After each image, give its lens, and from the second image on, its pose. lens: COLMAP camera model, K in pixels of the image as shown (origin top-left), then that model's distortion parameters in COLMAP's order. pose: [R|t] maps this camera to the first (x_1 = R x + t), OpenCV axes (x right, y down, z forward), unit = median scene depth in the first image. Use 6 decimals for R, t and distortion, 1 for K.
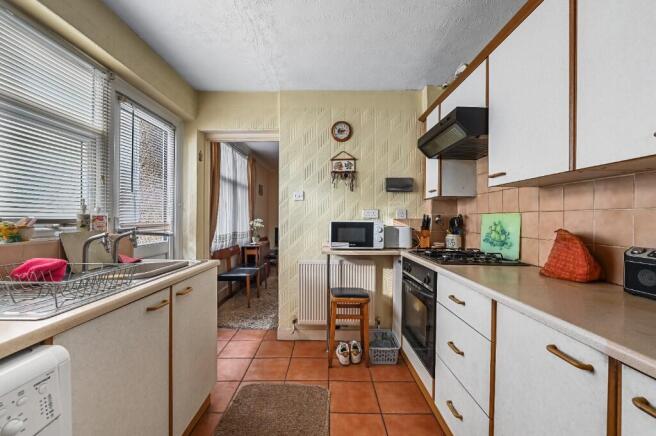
lens RADIAL K [[260.5, 0, 328.0], [0, 260.5, 218.0], [0, 0, 1]] dist [-0.023437, 0.000642]
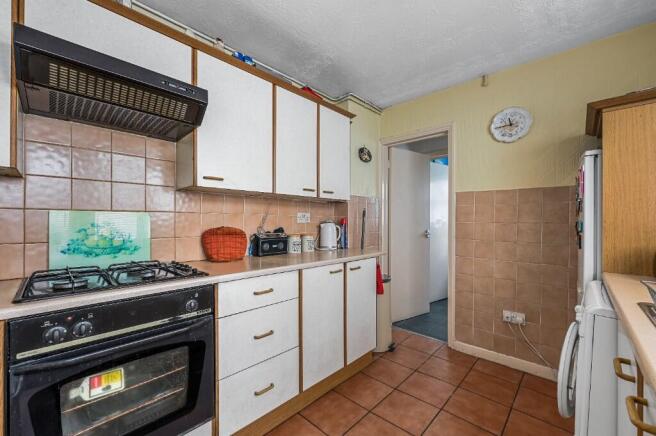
lens RADIAL K [[260.5, 0, 328.0], [0, 260.5, 218.0], [0, 0, 1]] dist [-0.023437, 0.000642]
pose [[-0.725599, -0.005174, 0.688098, -0.541482], [-0.013158, 0.999893, -0.006358, -0.002587], [-0.687992, -0.013667, -0.725590, 1.848570]]
